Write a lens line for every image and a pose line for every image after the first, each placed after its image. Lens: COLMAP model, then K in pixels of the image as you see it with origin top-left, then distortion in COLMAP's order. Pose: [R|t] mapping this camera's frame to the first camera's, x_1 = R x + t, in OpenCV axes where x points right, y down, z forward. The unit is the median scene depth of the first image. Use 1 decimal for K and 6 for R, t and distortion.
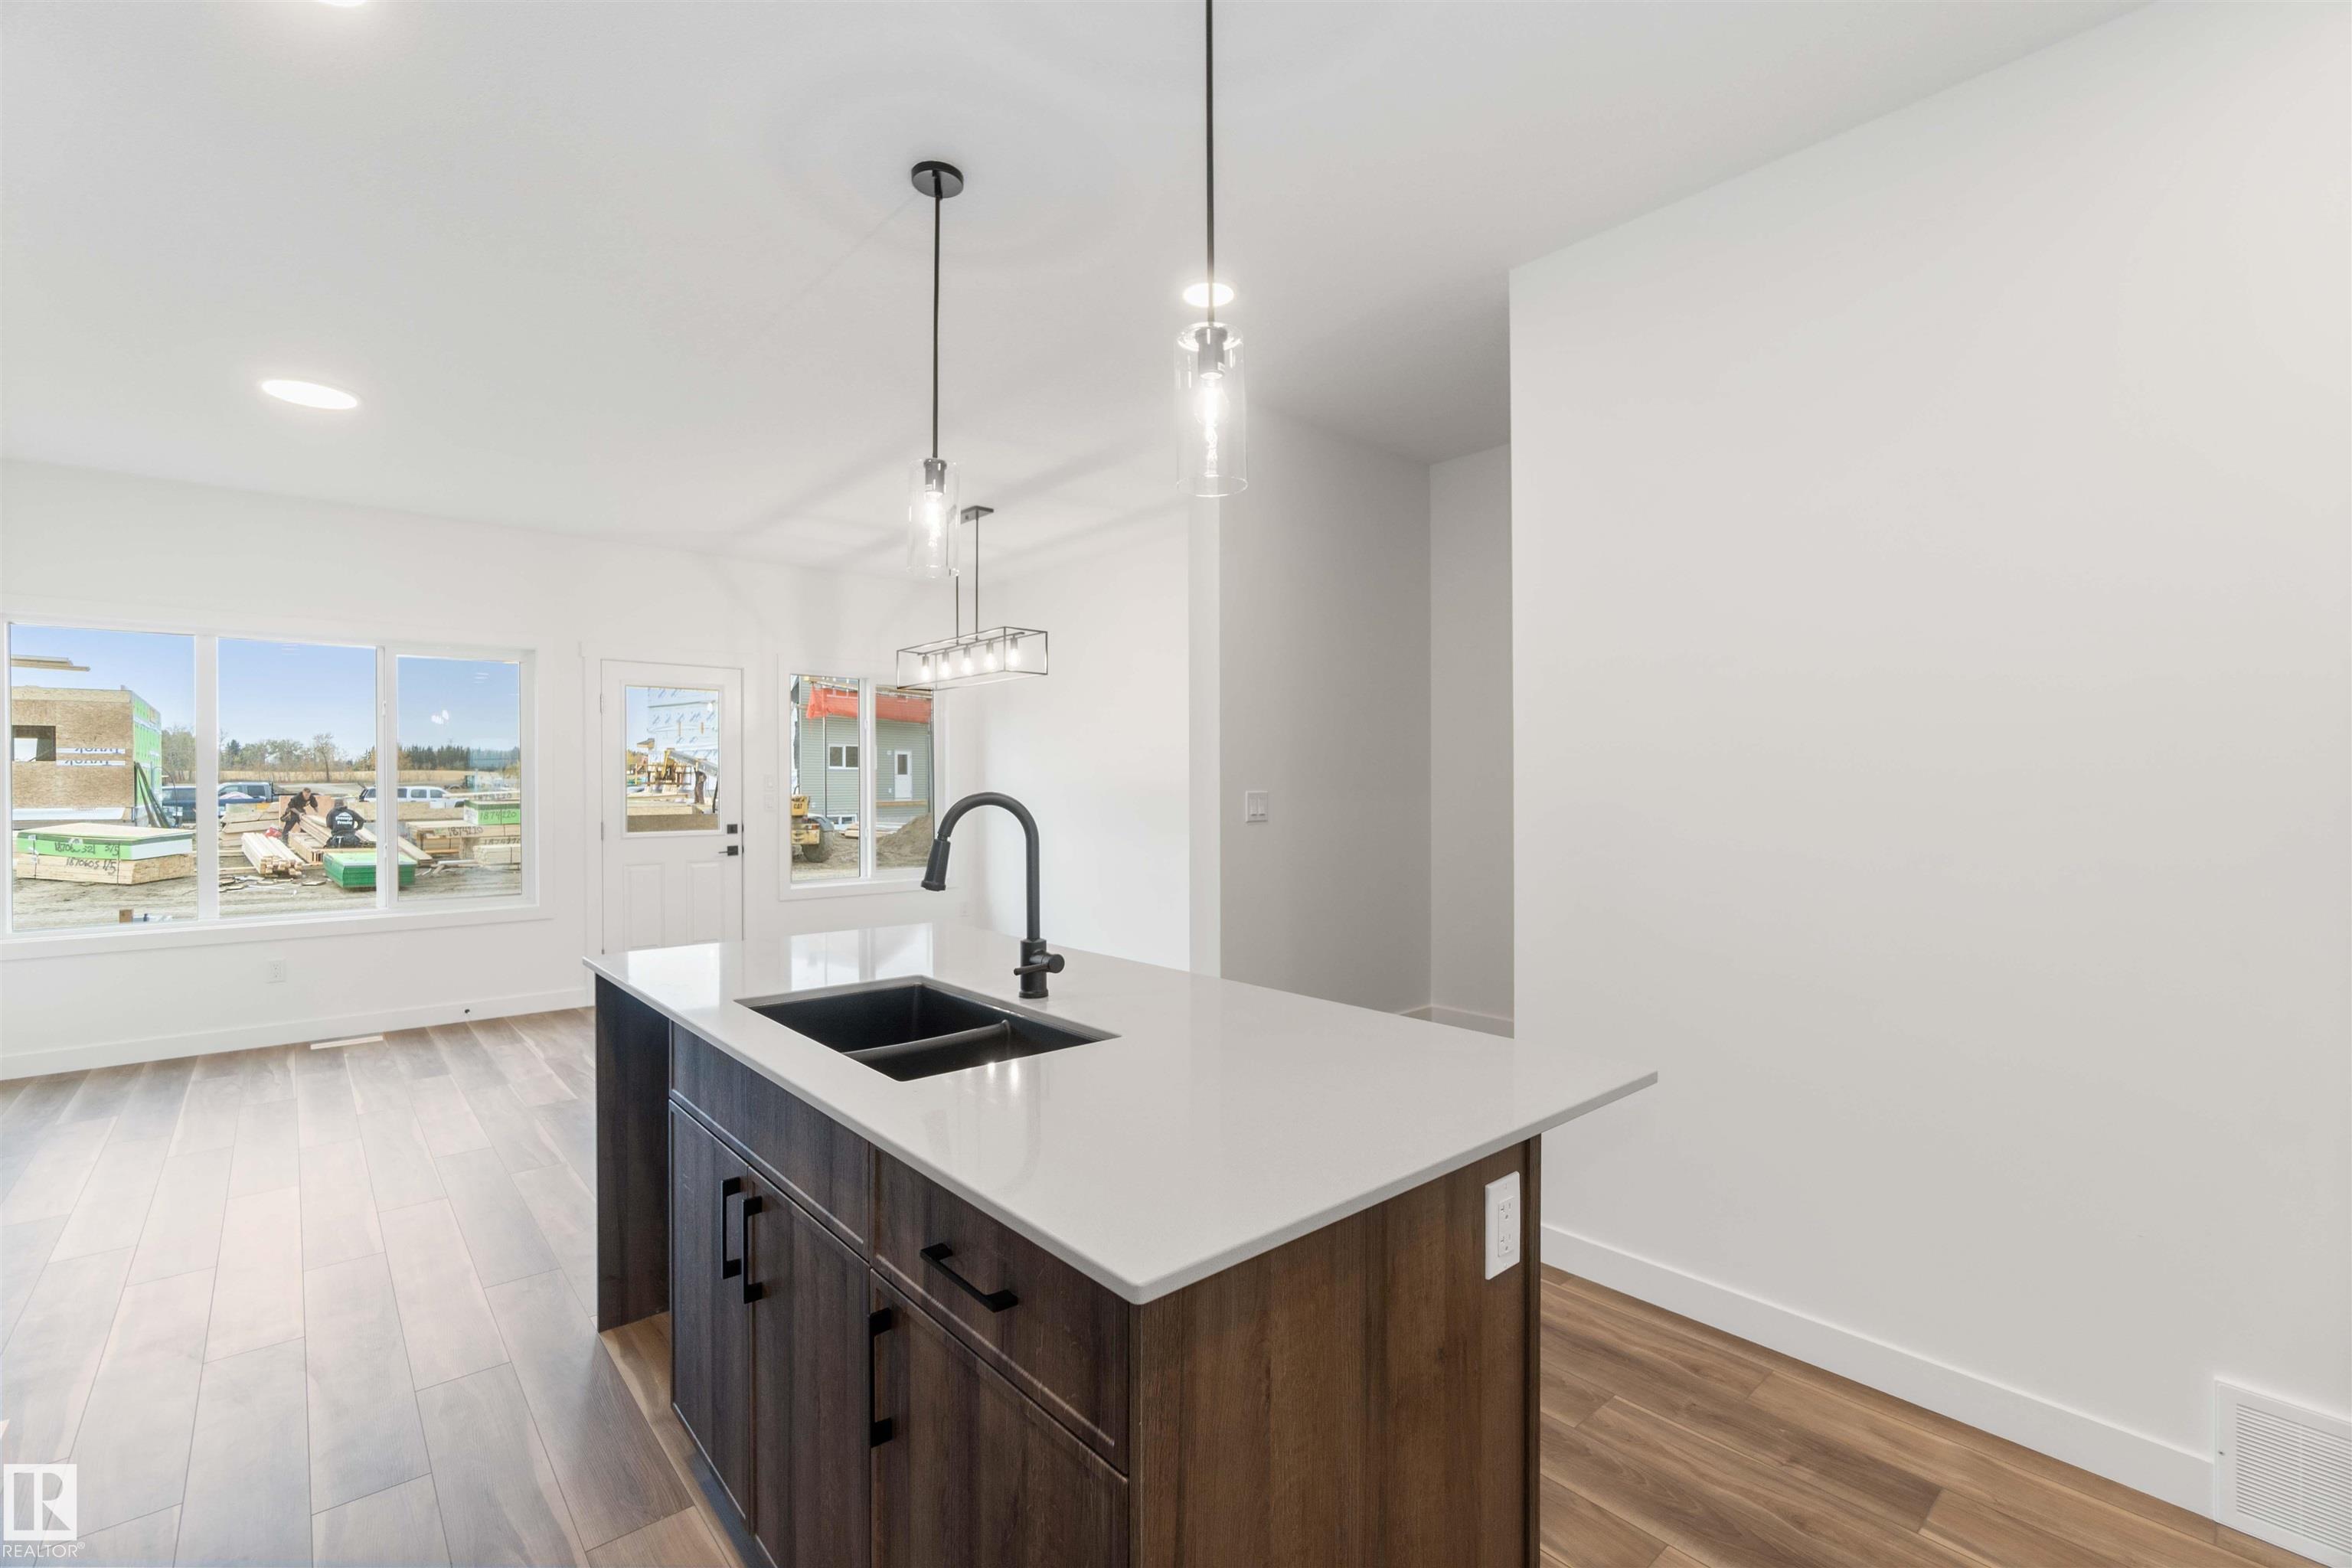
lens RADIAL K [[1023.9, 0, 1174.0], [0, 1023.9, 781.6], [0, 0, 1]] dist [-0.003606, 0.000710]
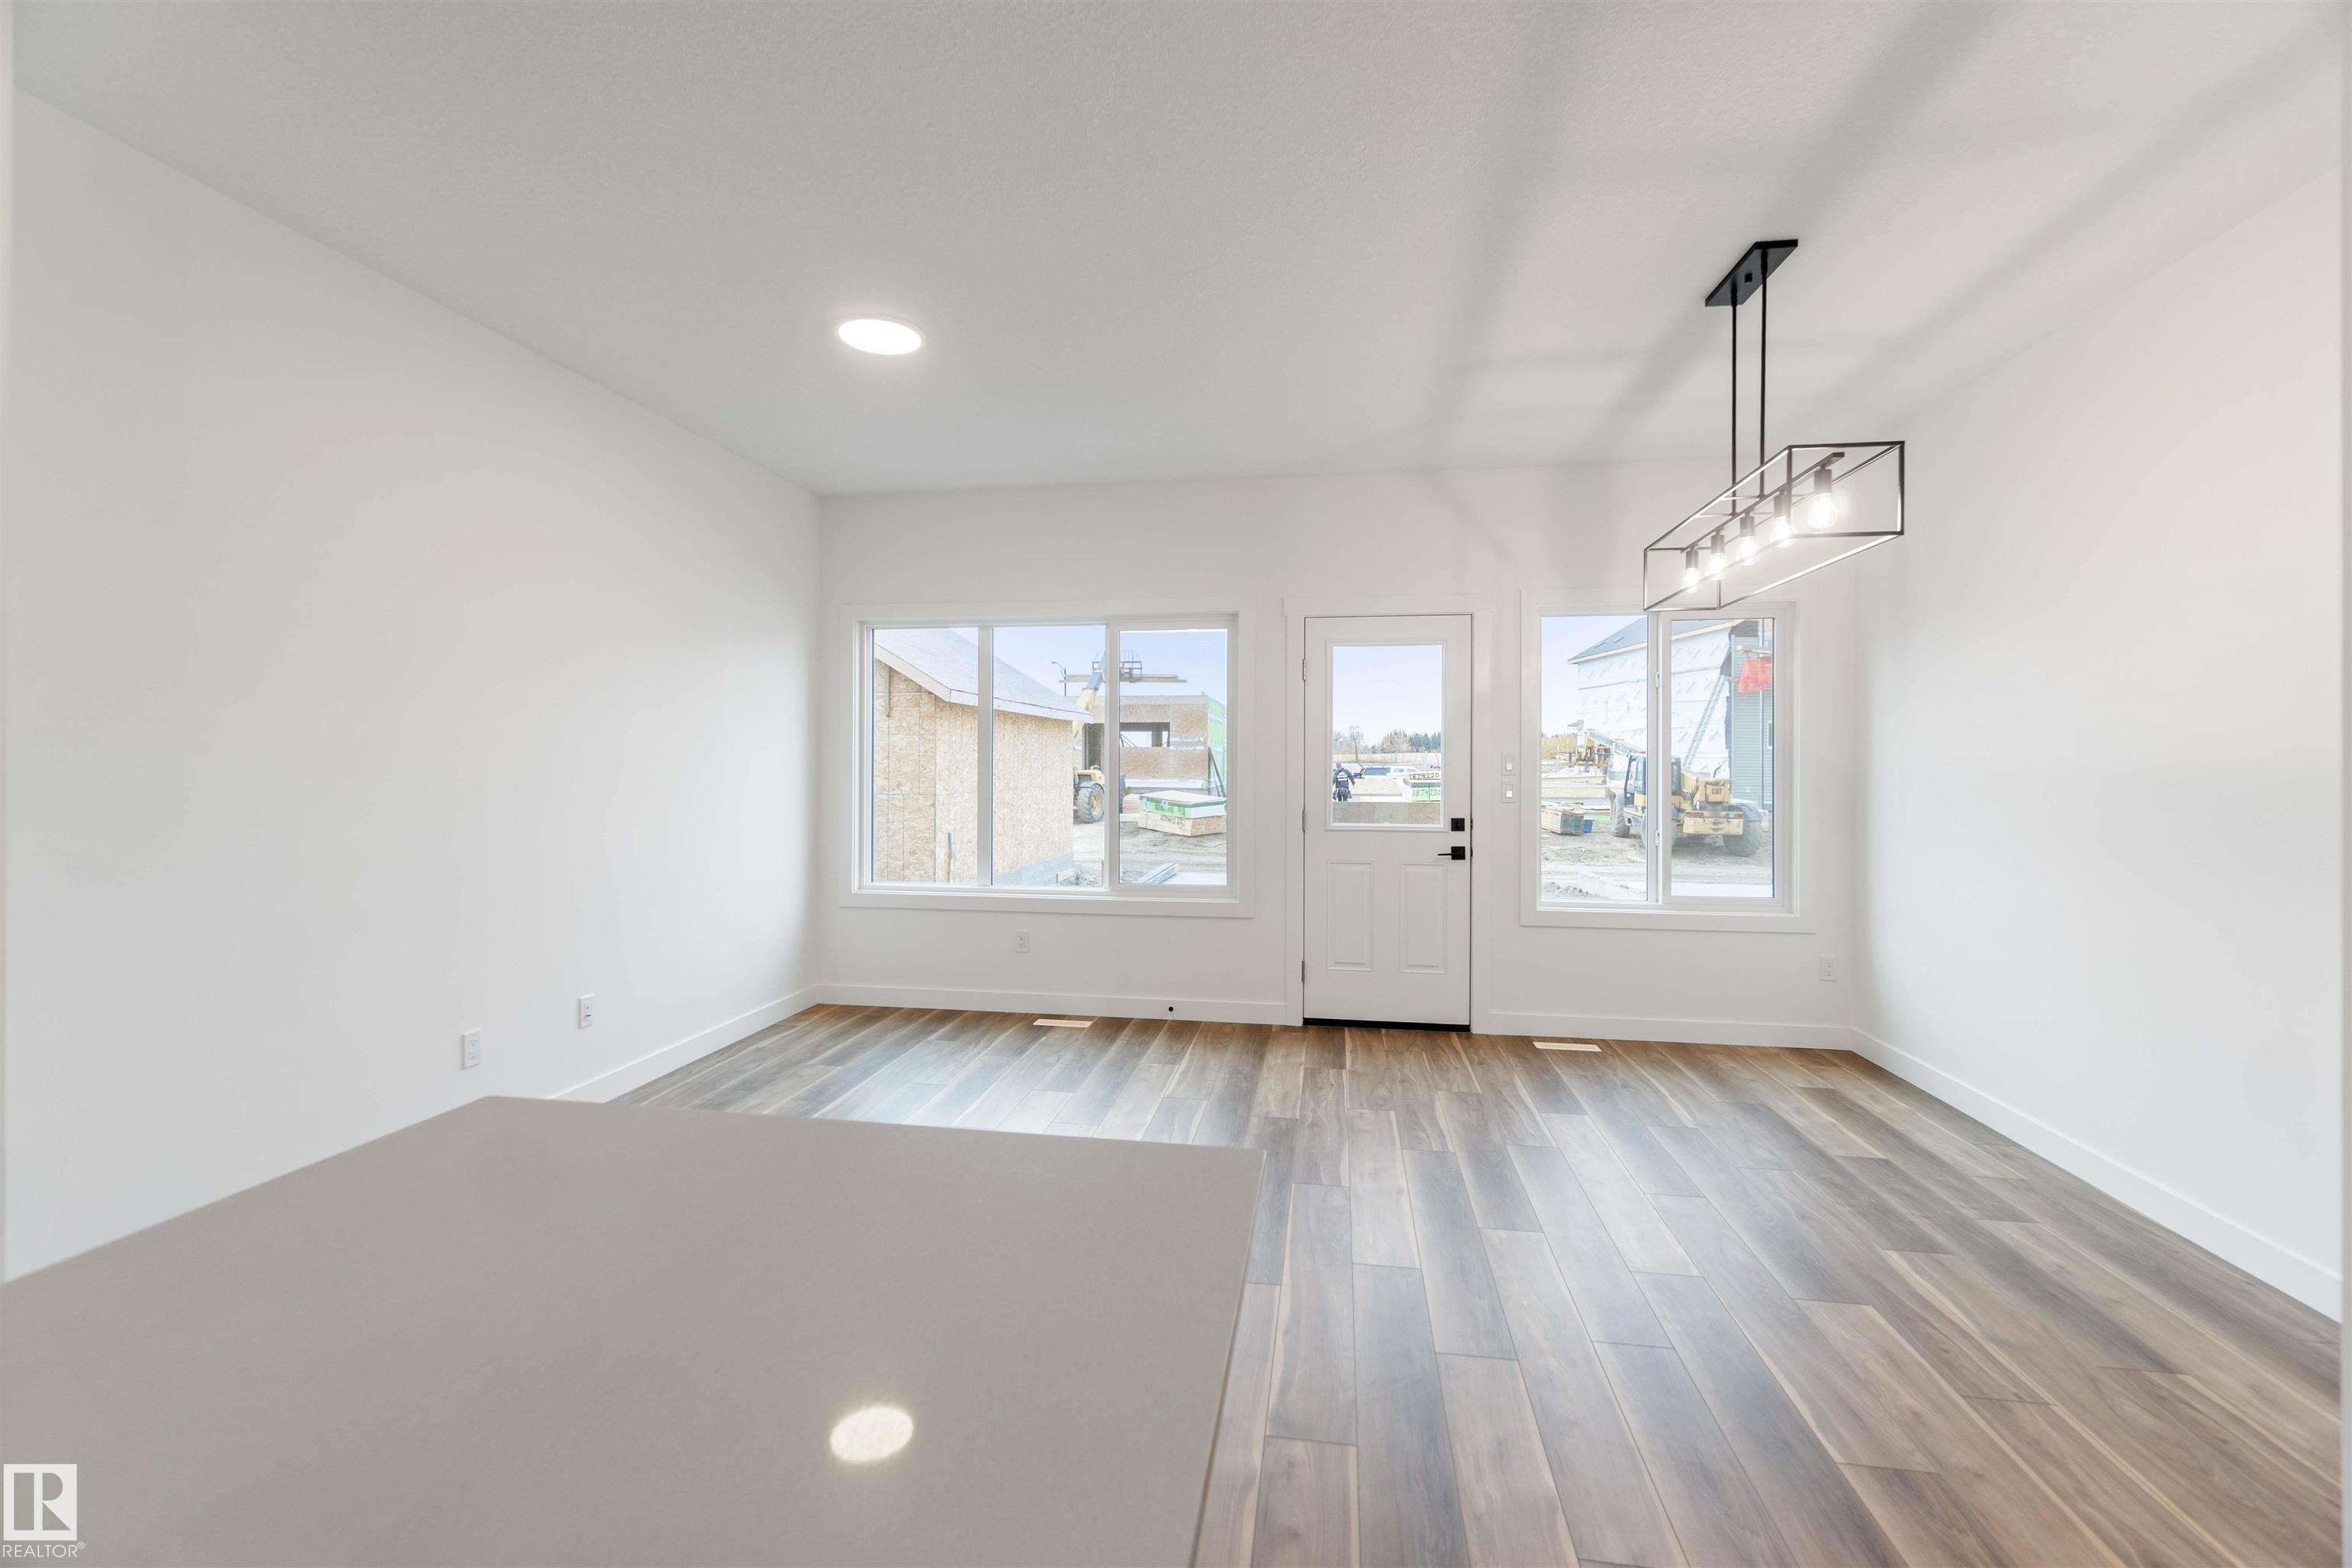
lens RADIAL K [[1011.3, 0, 1168.6], [0, 1011.3, 770.4], [0, 0, 1]] dist [-0.006597, 0.000579]
pose [[0.636234, 0.009924, -0.771432, 0.017501], [-0.004356, 0.999948, 0.009272, -0.000290], [0.771484, -0.002539, 0.636244, 0.461659]]
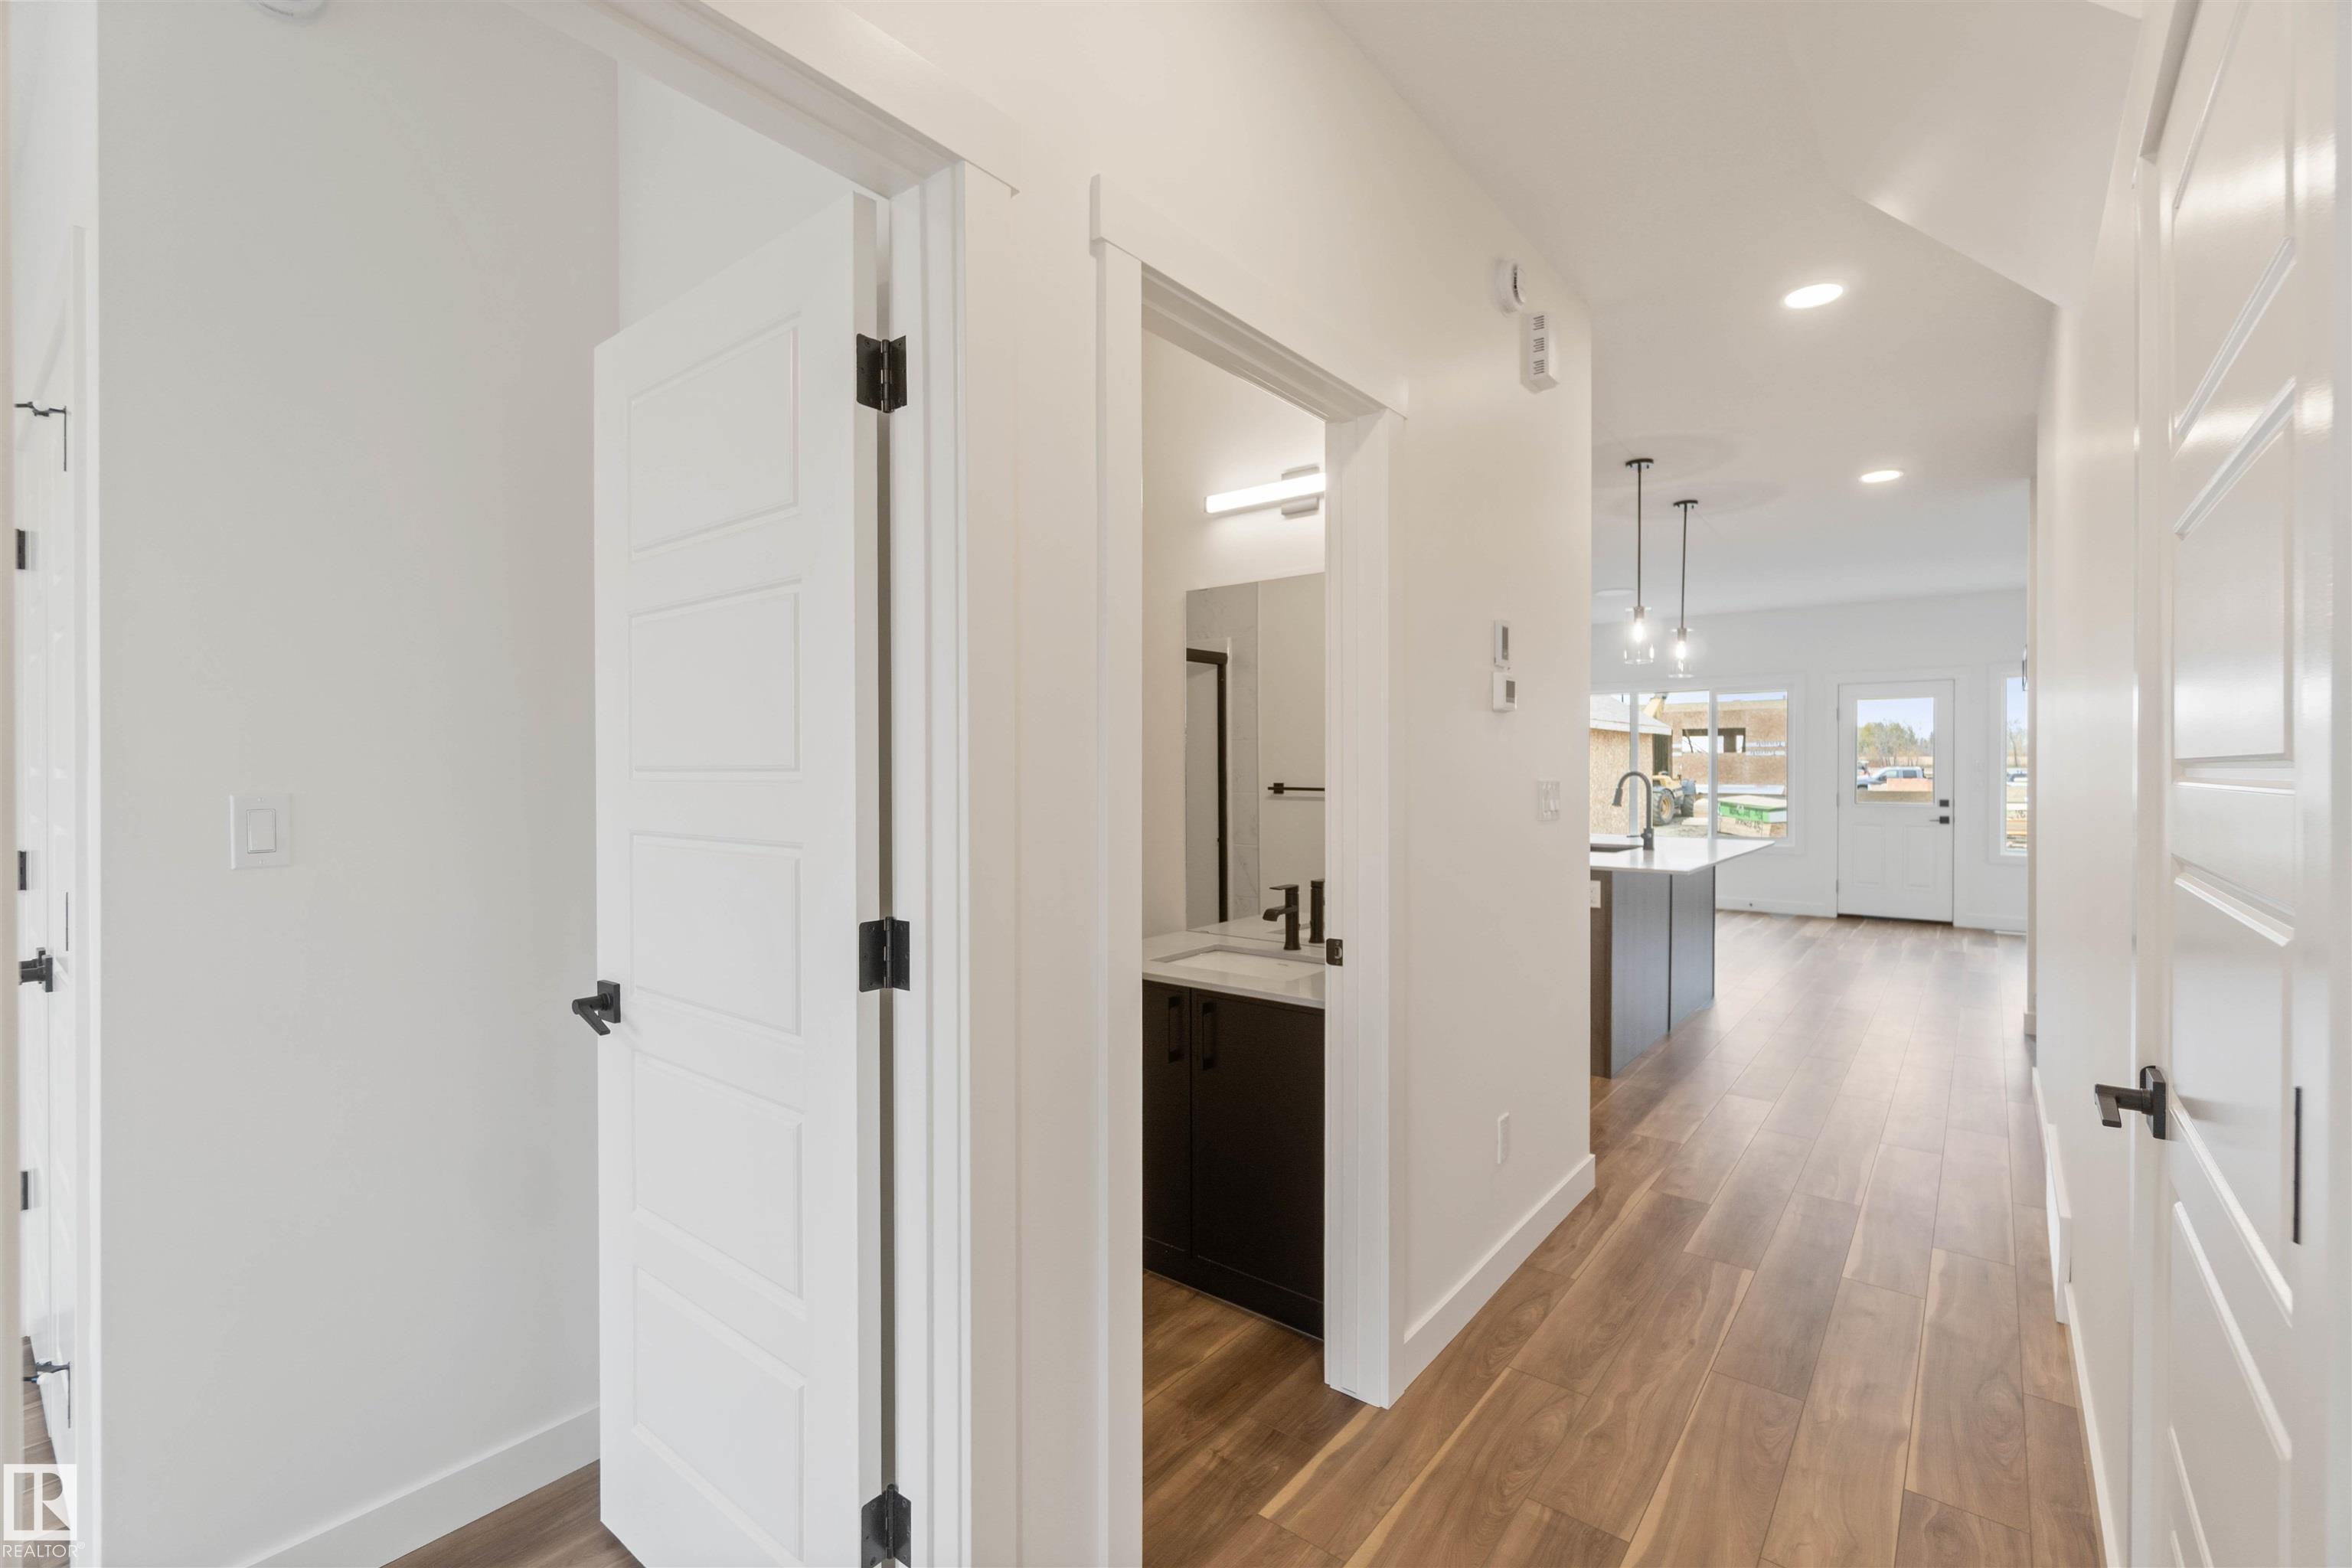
lens RADIAL K [[1027.0, 0, 1169.4], [0, 1027.0, 768.4], [0, 0, 1]] dist [-0.001421, -0.000659]
pose [[0.179436, 0.000795, -0.983769, 0.878413], [0.000811, 0.999999, 0.000956, 0.000087], [0.983769, -0.000969, 0.179436, -0.259821]]
